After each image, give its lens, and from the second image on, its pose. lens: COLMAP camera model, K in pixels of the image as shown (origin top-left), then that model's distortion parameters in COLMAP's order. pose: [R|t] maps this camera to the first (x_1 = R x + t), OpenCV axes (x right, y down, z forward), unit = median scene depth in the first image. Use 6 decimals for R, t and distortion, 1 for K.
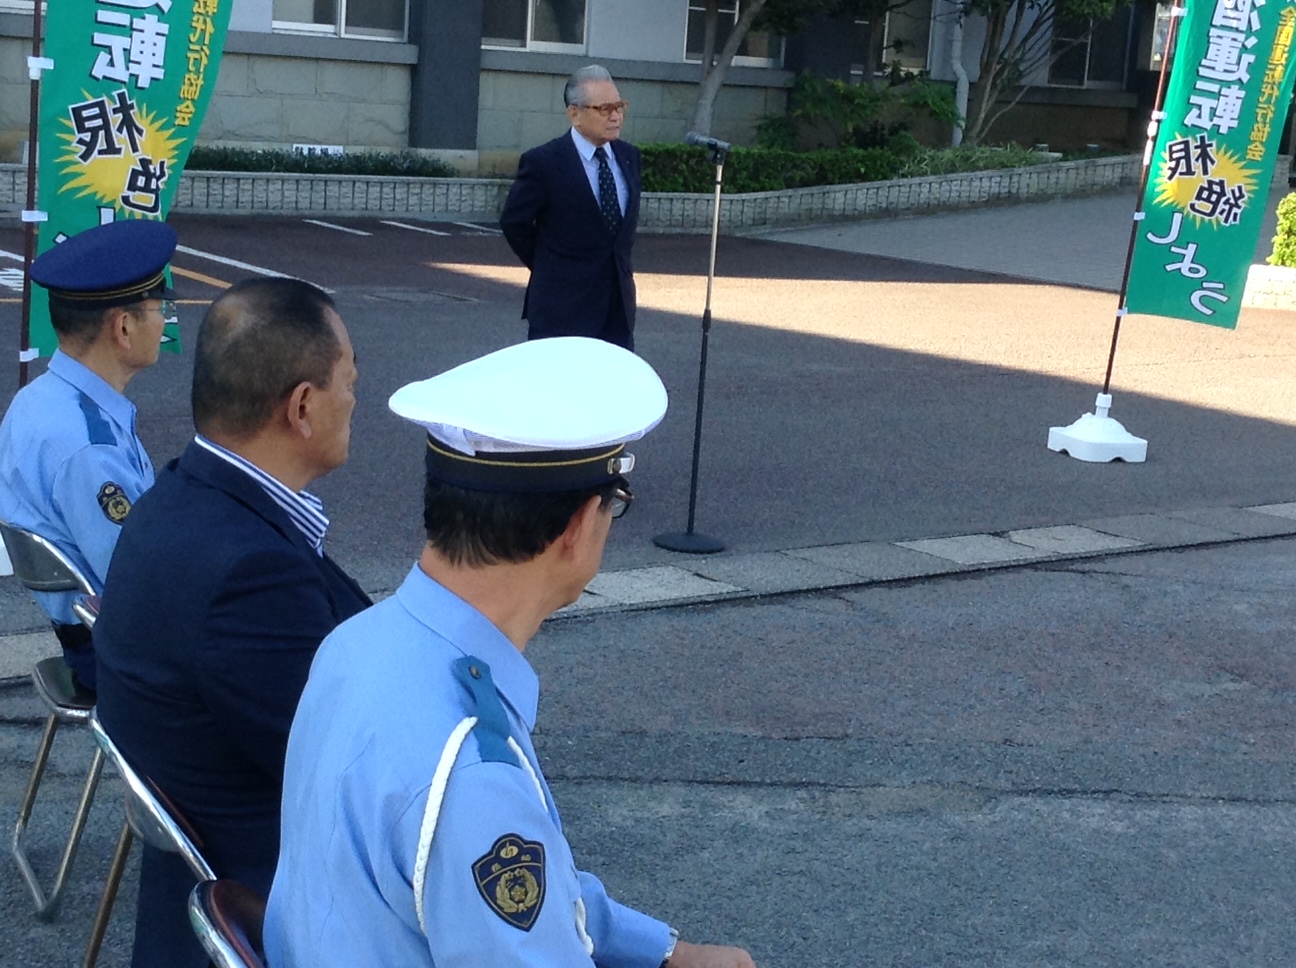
lens RADIAL K [[2313.8, 0, 648.0], [0, 2313.8, 484.0], [0, 0, 1]] dist [0.038324, 0.240740]
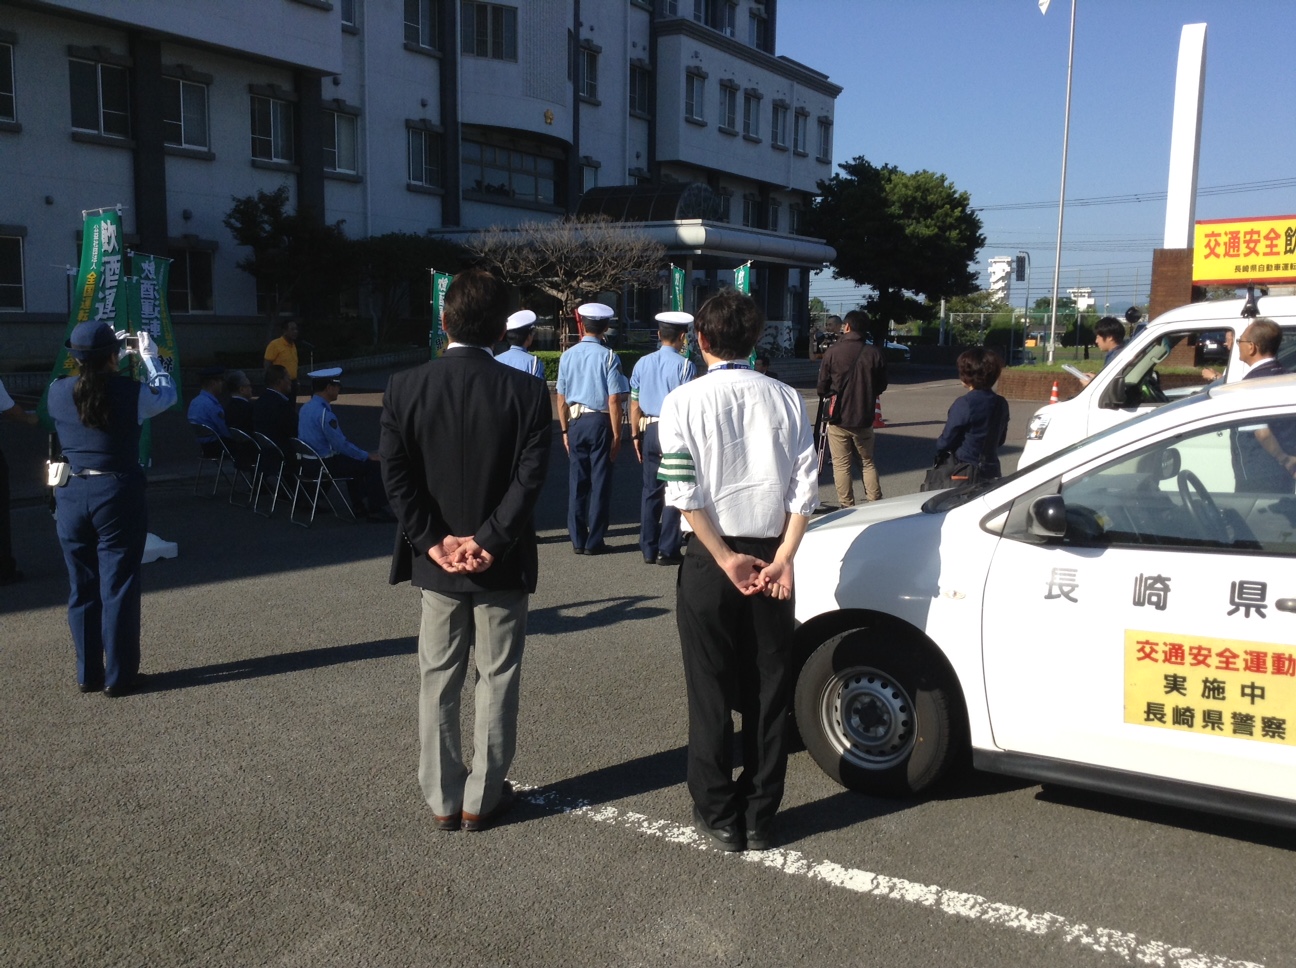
lens RADIAL K [[1182.8, 0, 648.0], [0, 1182.8, 484.0], [0, 0, 1]] dist [0.082897, -0.178667]
pose [[0.936422, -0.097828, 0.336962, -0.038634], [0.106714, 0.994258, -0.007904, 0.046300], [-0.334254, 0.043360, 0.941485, -0.303101]]
